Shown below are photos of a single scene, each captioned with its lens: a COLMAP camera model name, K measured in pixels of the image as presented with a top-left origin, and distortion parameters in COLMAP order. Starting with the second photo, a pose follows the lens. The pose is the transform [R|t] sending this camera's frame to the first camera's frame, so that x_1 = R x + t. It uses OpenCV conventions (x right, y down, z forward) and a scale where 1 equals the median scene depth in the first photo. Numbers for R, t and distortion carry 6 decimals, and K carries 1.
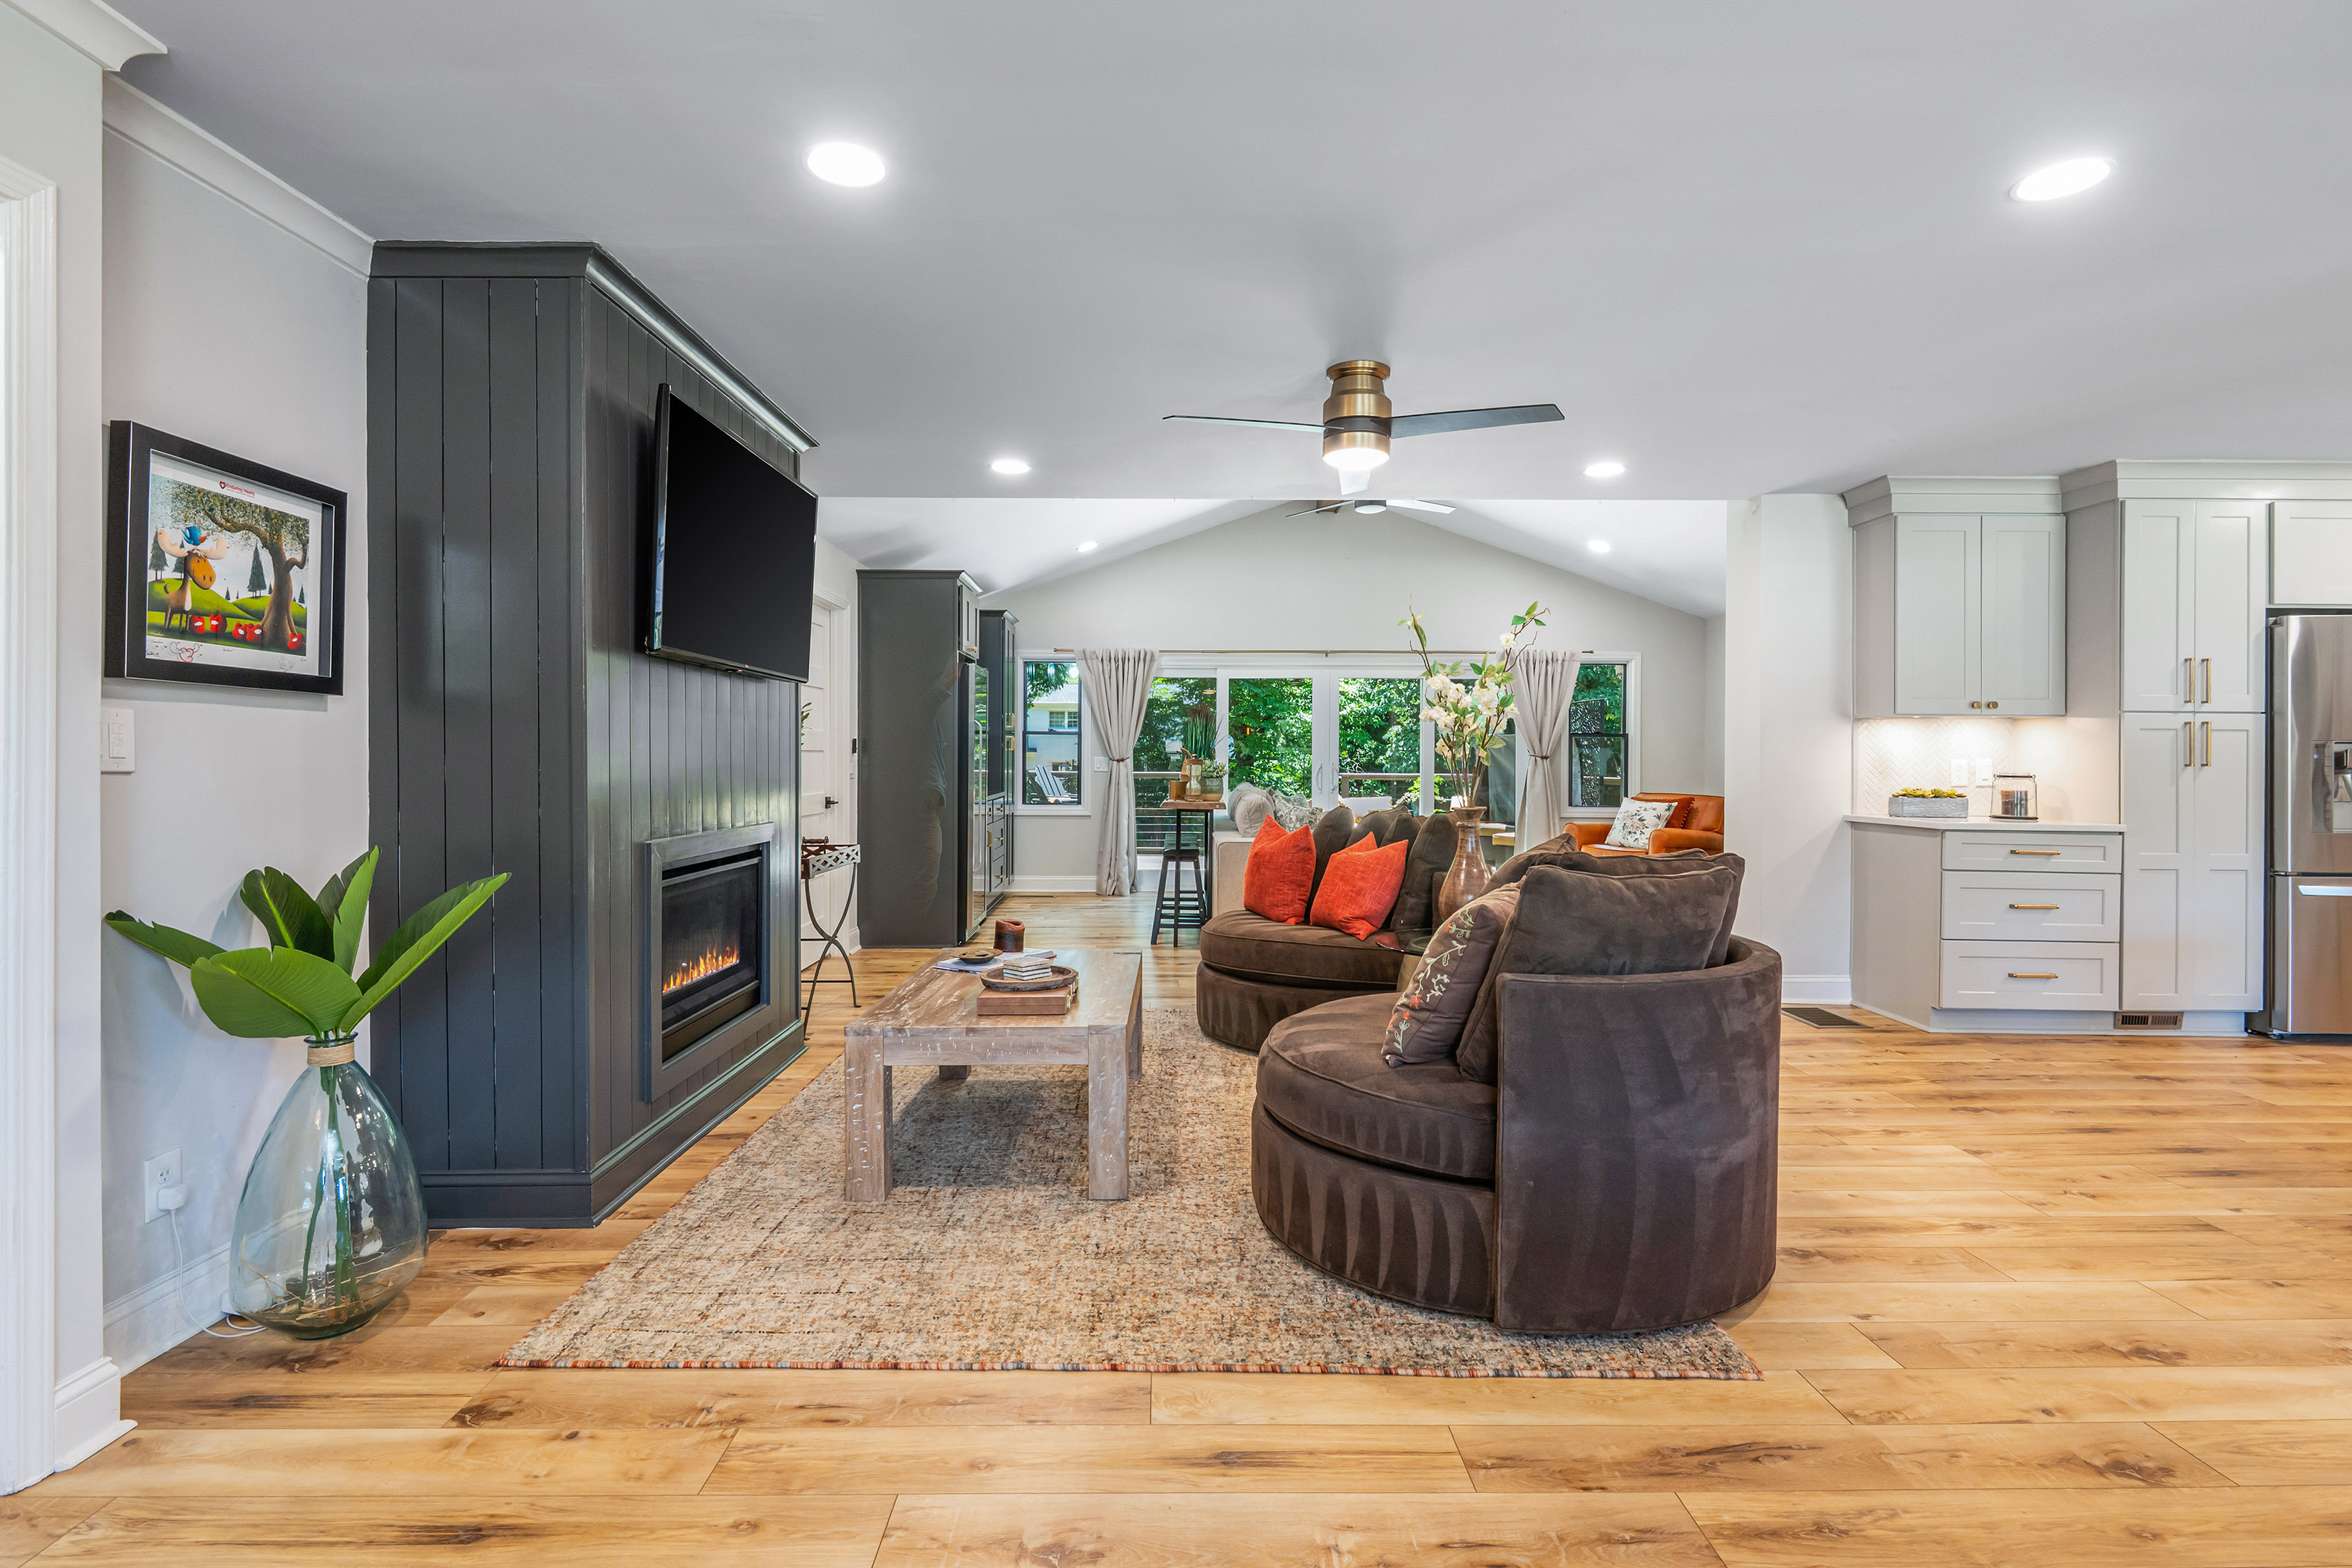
lens RADIAL K [[1123.4, 0, 1185.1], [0, 1123.4, 759.5], [0, 0, 1]] dist [0.006218, -0.006356]
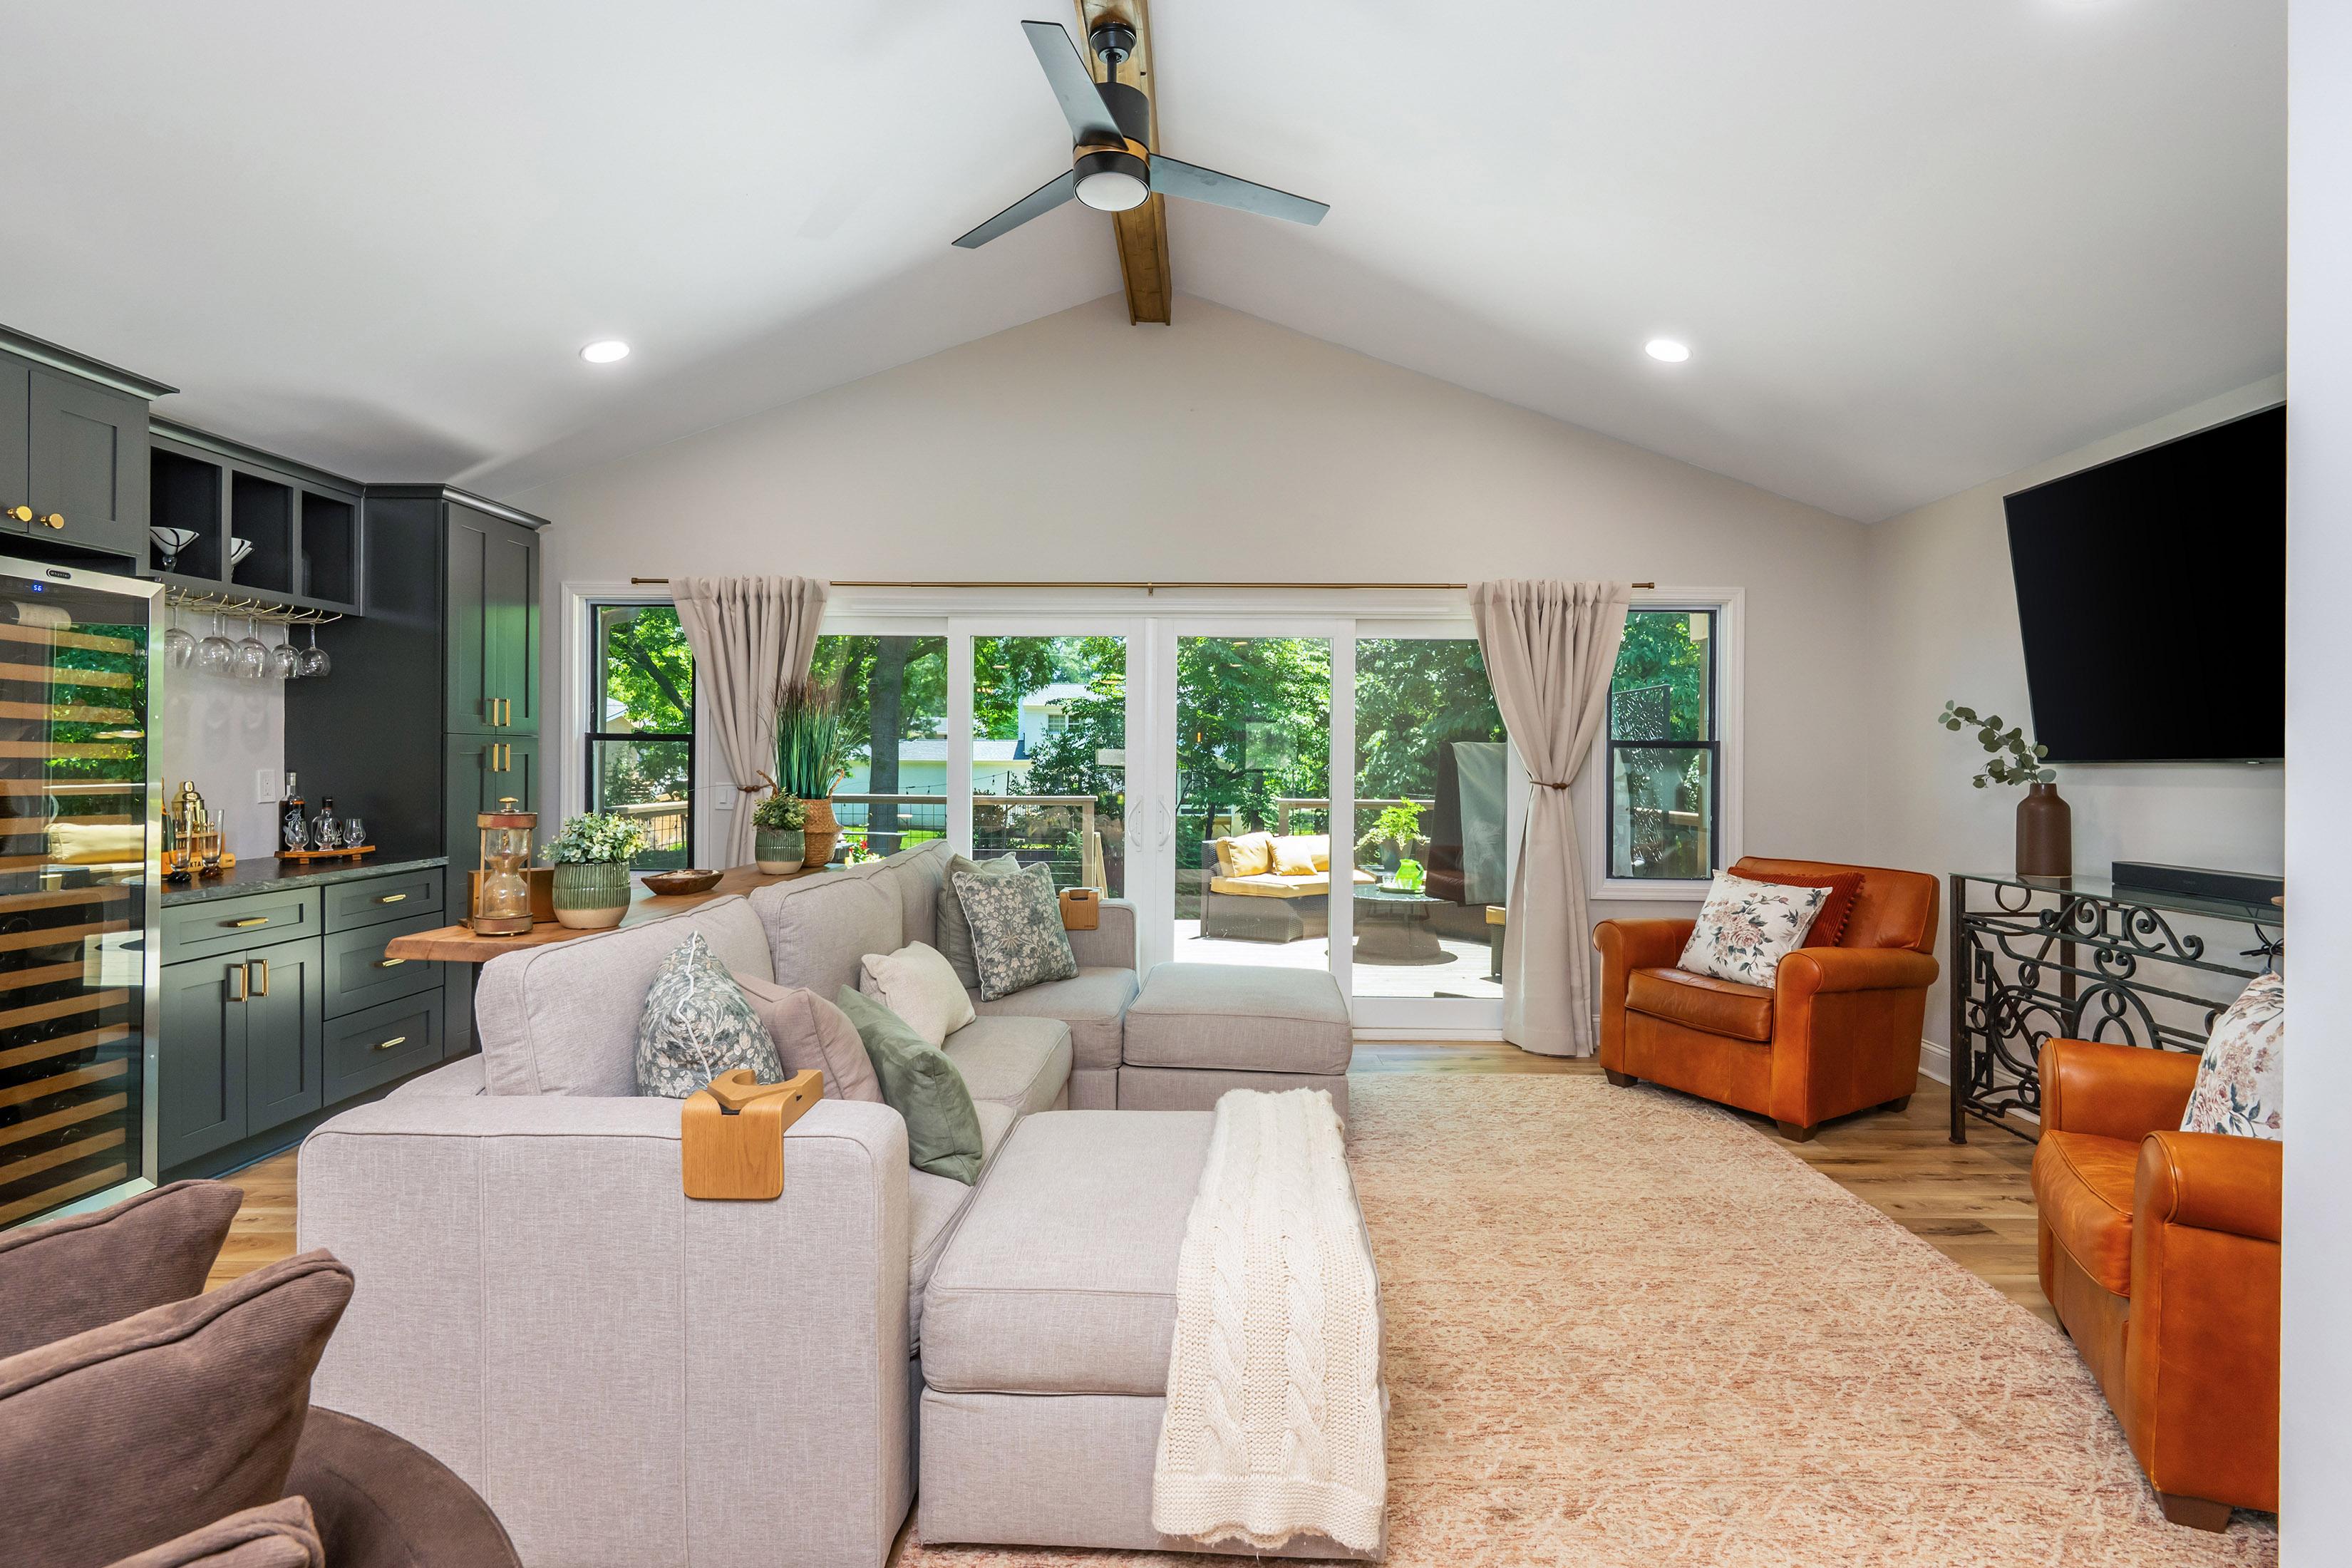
lens RADIAL K [[1123.4, 0, 1195.0], [0, 1123.4, 773.2], [0, 0, 1]] dist [0.006218, -0.006356]
pose [[0.999617, 0.004357, -0.027331, 0.459134], [-0.004150, 0.999962, 0.007654, -0.032192], [0.027364, -0.007537, 0.999597, 1.301792]]
